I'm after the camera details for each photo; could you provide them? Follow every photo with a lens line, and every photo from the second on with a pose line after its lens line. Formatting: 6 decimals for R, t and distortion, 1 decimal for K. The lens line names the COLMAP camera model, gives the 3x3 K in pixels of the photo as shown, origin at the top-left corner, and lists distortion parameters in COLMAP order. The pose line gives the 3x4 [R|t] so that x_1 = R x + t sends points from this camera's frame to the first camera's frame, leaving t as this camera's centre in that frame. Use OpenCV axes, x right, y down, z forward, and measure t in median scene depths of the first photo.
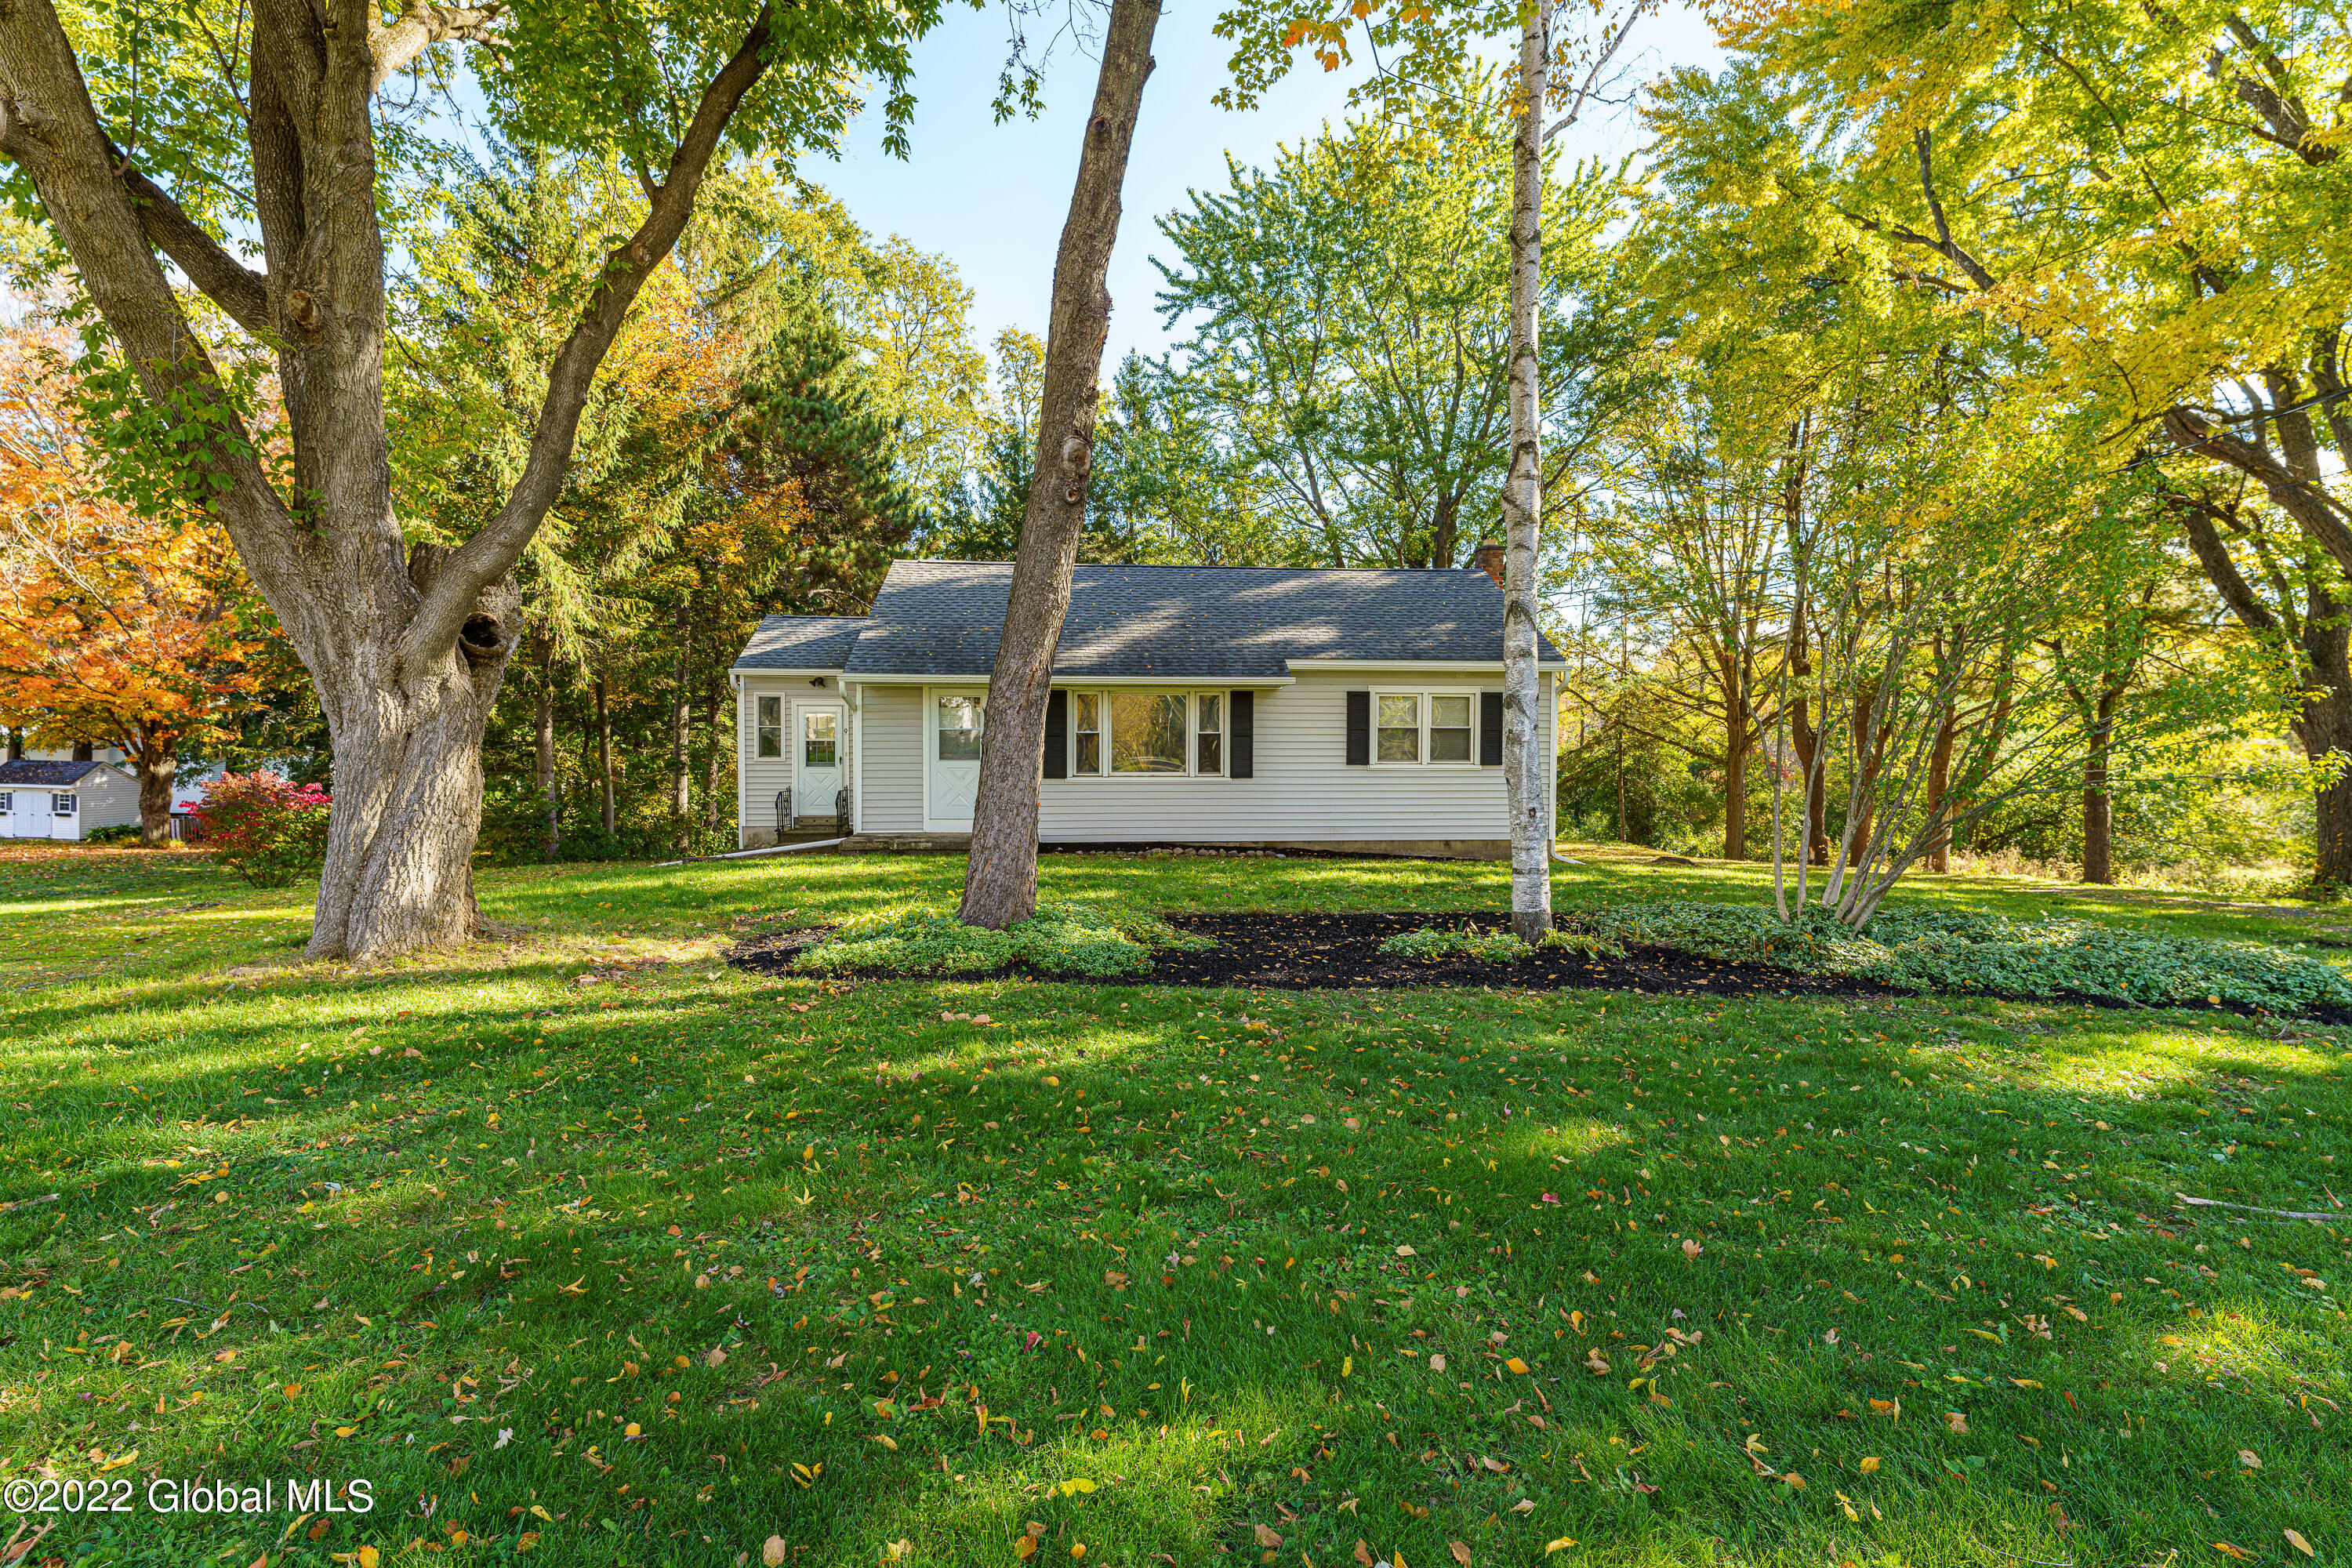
lens RADIAL K [[1146.8, 0, 1178.6], [0, 1146.8, 766.9], [0, 0, 1]] dist [0.039189, 0.000288]
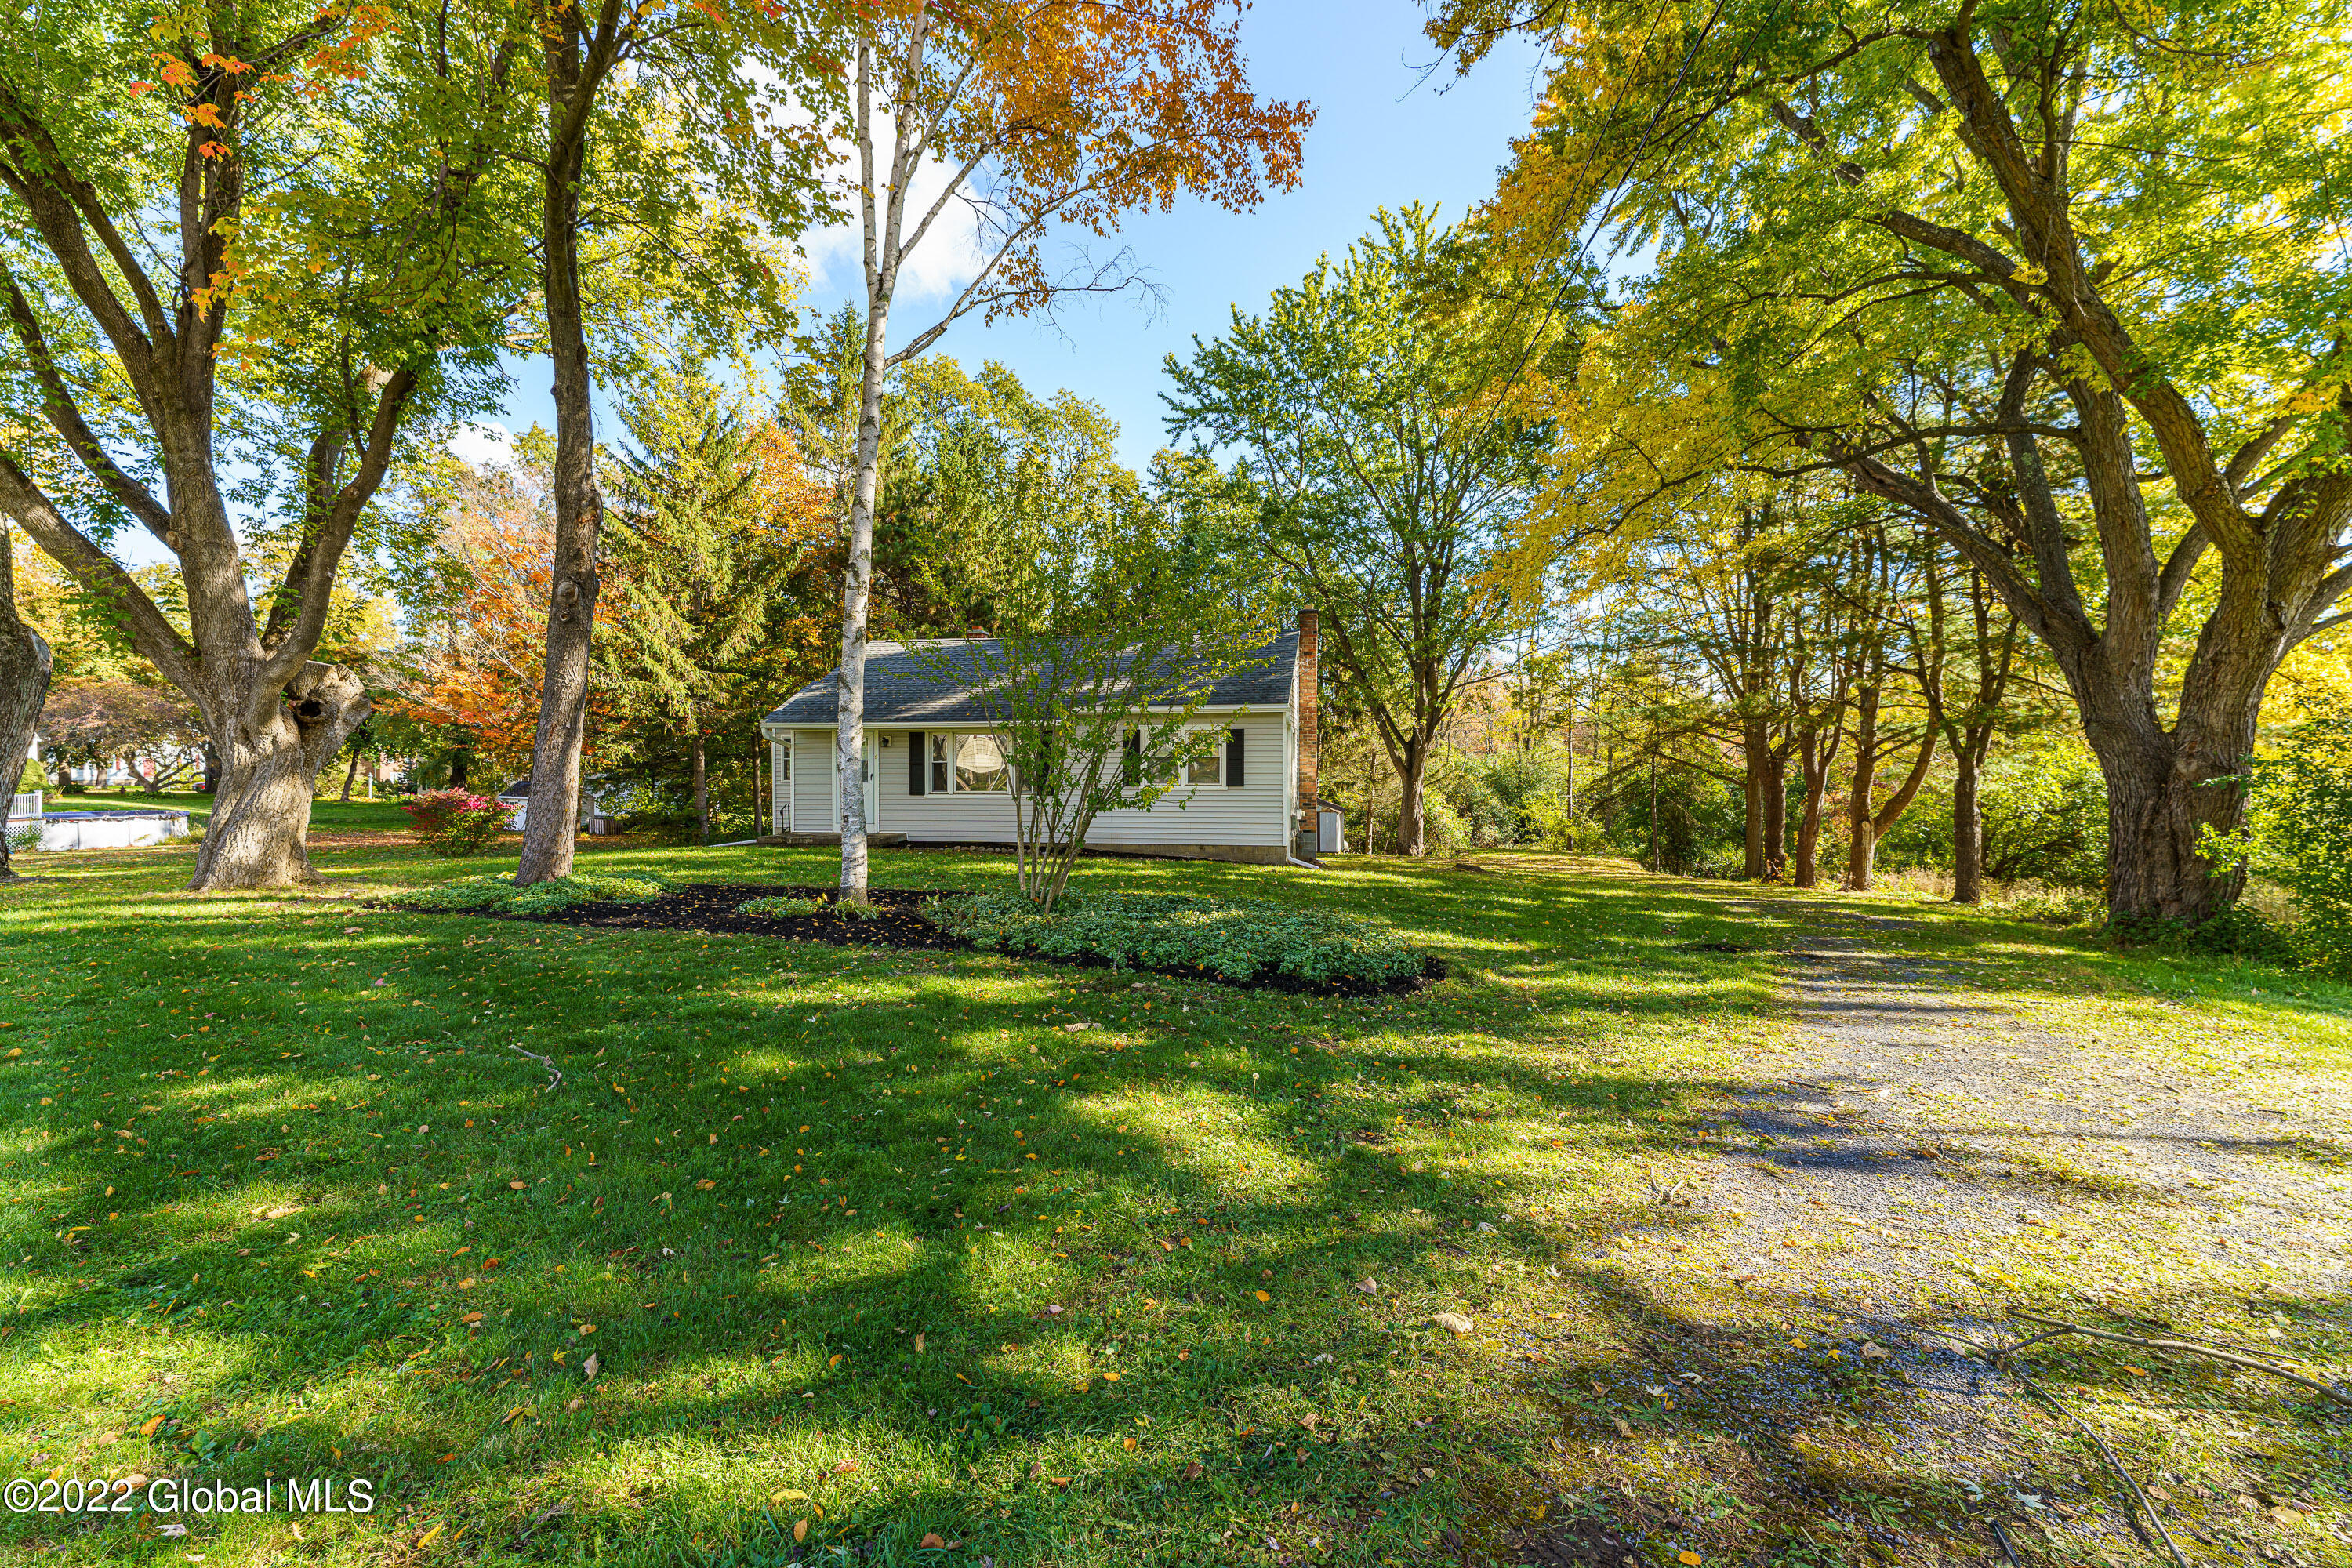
lens RADIAL K [[935.7, 0, 1184.2], [0, 935.7, 782.8], [0, 0, 1]] dist [0.001876, -0.000074]
pose [[0.961285, 0.002673, -0.275542, 0.498929], [-0.003528, 0.999990, -0.002607, -0.002387], [0.275532, 0.003478, 0.961286, 0.001298]]
